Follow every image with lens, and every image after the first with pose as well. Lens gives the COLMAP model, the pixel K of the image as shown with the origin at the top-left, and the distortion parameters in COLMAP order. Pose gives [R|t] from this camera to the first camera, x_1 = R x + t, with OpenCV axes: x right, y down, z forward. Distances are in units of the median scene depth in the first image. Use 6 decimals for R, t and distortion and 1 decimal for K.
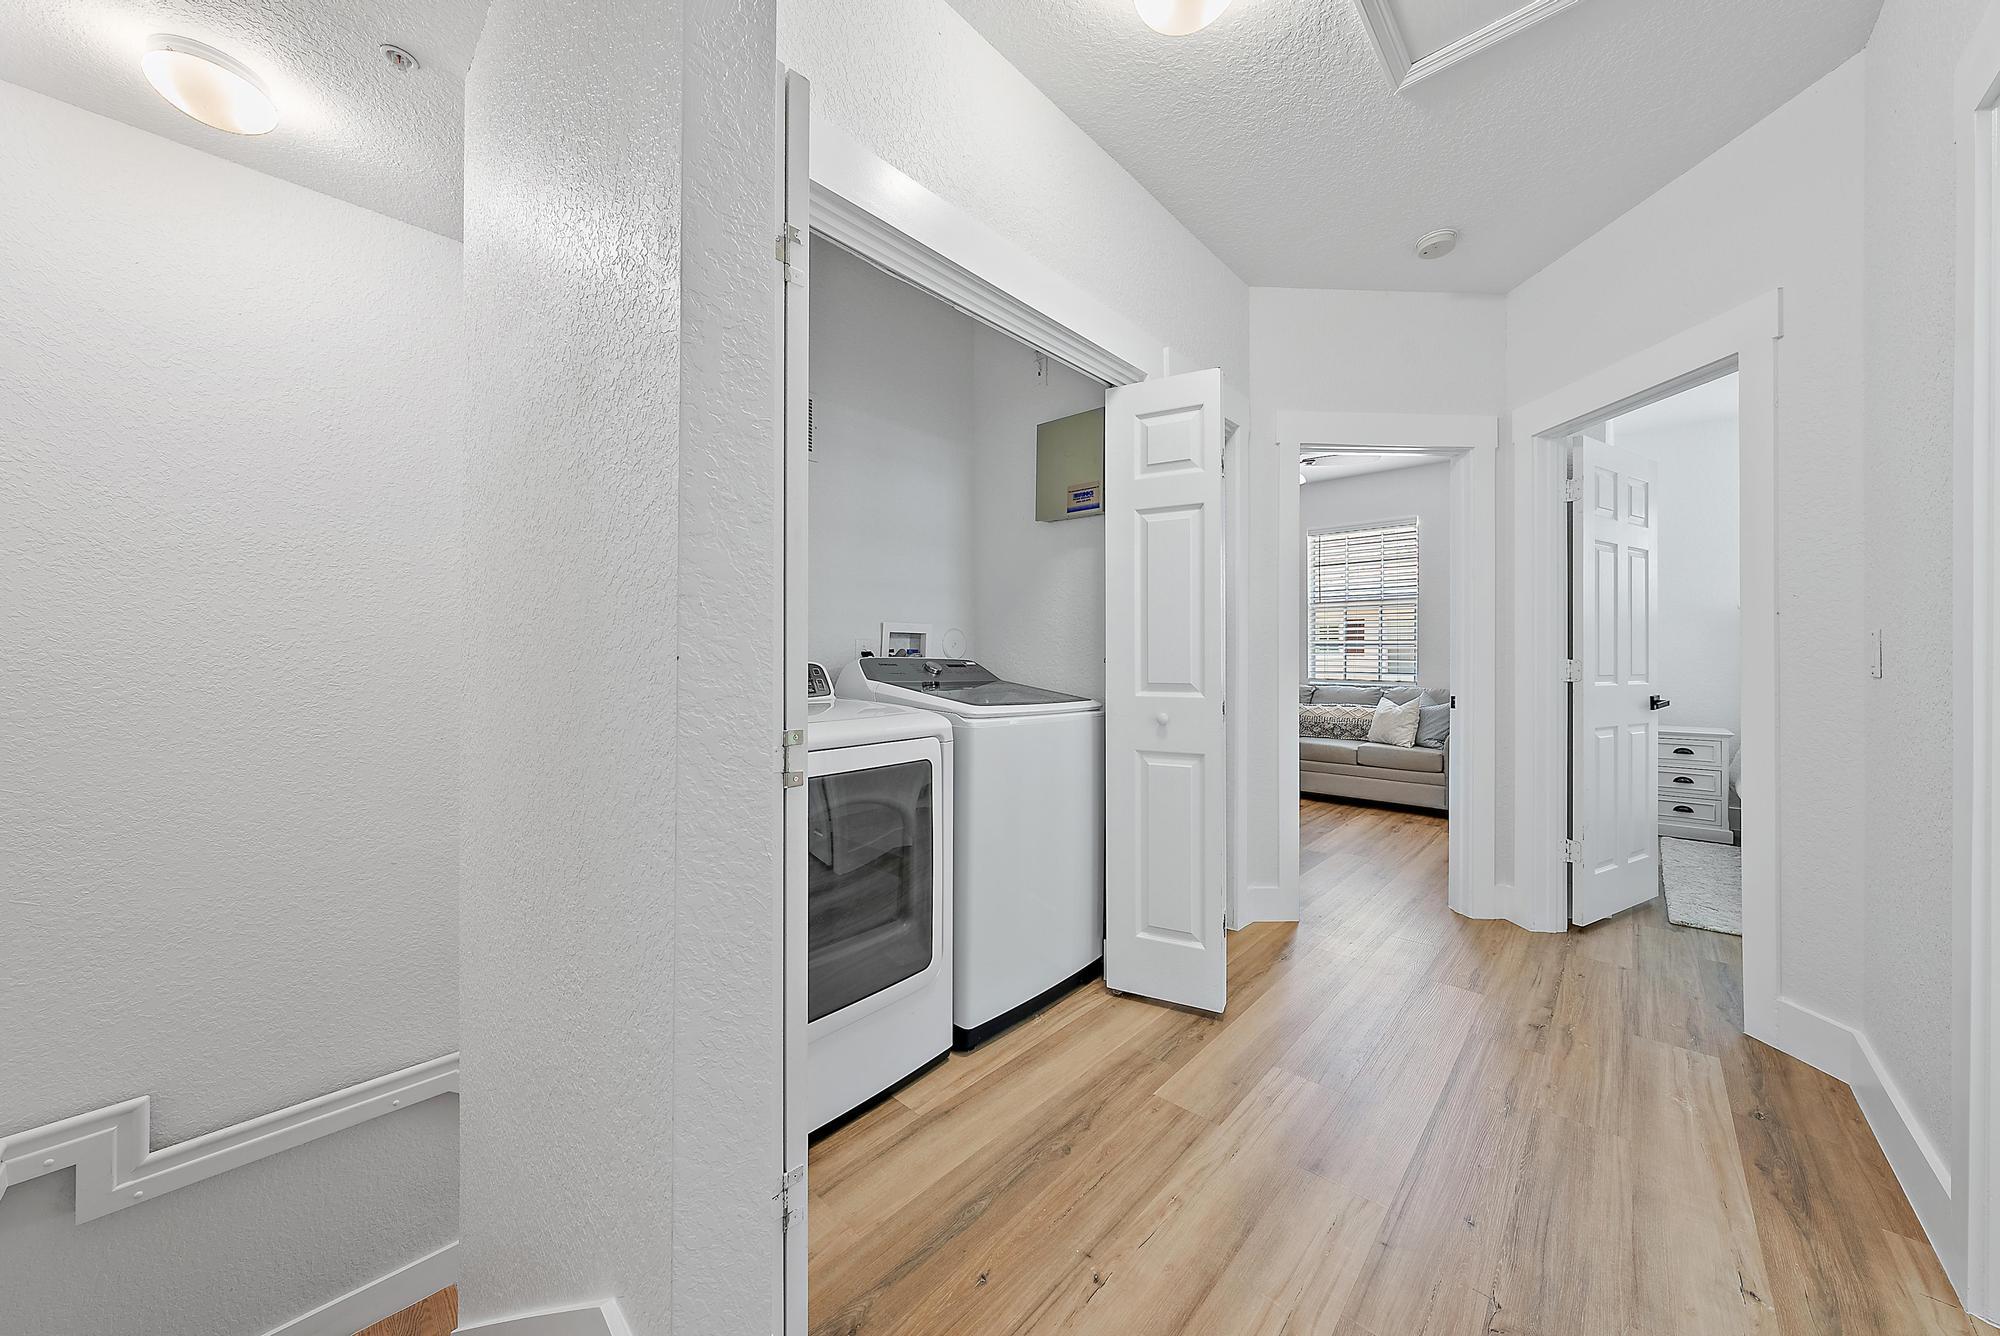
lens RADIAL K [[701.4, 0, 1000.0], [0, 701.4, 668.0], [0, 0, 1]] dist [0.000248, 0.000019]
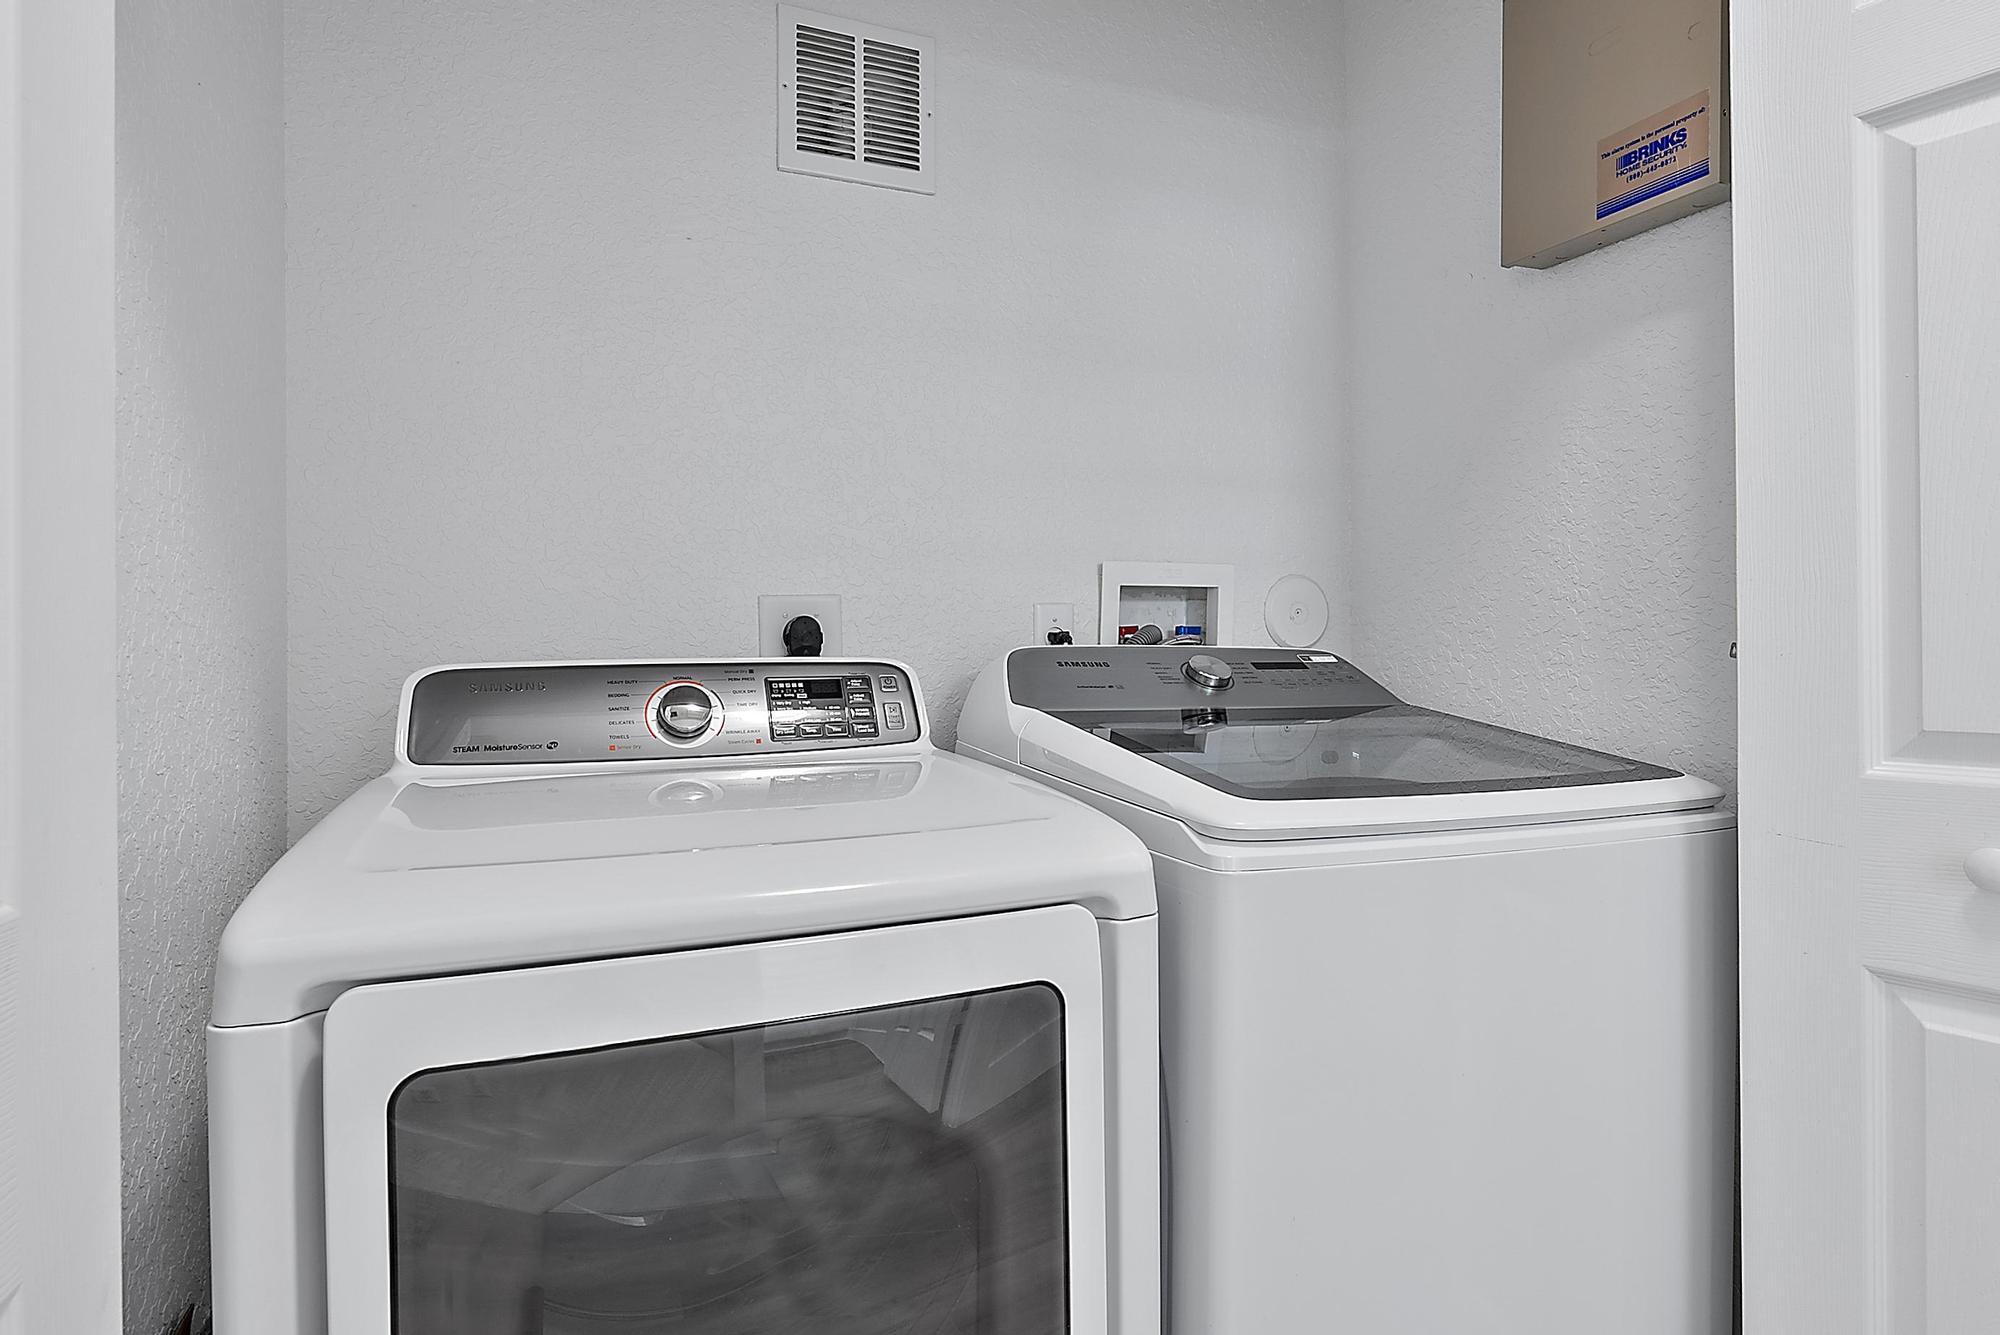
lens RADIAL K [[1100.8, 0, 997.2], [0, 1100.8, 650.3], [0, 0, 1]] dist [-0.003463, -0.001088]
pose [[0.905224, -0.006090, -0.424892, 0.058808], [0.001365, 0.999934, -0.011425, -0.005694], [0.424933, 0.009762, 0.905172, 0.407290]]
